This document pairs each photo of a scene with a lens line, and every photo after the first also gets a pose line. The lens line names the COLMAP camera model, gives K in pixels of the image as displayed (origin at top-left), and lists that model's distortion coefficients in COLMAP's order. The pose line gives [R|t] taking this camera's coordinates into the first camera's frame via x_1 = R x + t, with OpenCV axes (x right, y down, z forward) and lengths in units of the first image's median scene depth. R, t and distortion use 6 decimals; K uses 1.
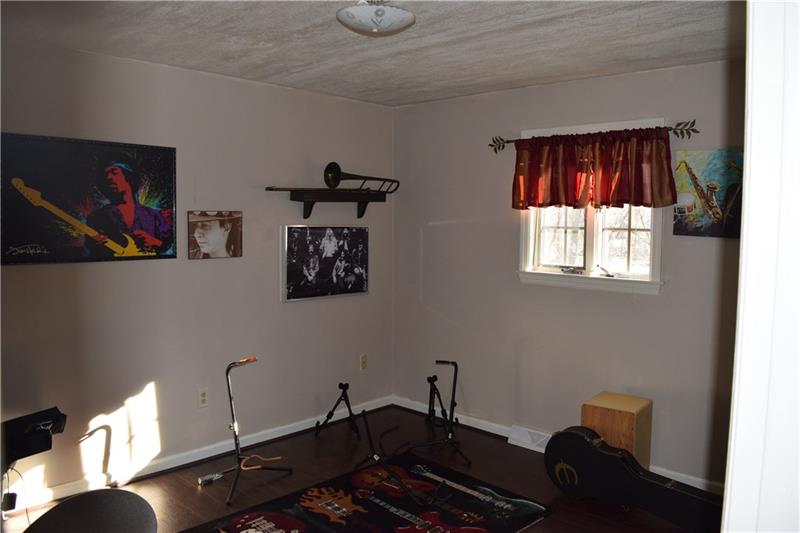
lens RADIAL K [[625.2, 0, 400.0], [0, 625.2, 266.5], [0, 0, 1]] dist [-0.096178, 0.012668]
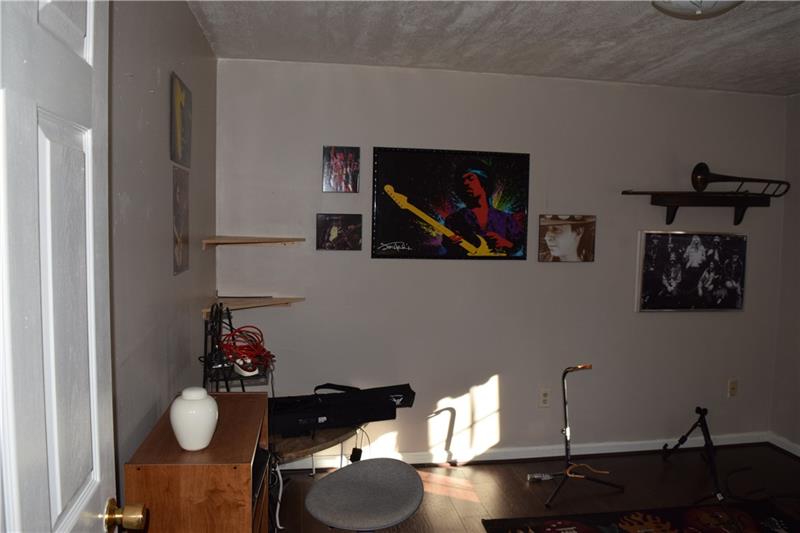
lens RADIAL K [[625.2, 0, 400.0], [0, 625.2, 266.5], [0, 0, 1]] dist [-0.096178, 0.012668]
pose [[0.788132, 0.051740, -0.613327, 0.115978], [-0.056539, 0.998333, 0.011566, -0.002527], [0.612904, 0.025562, 0.789744, 0.042342]]
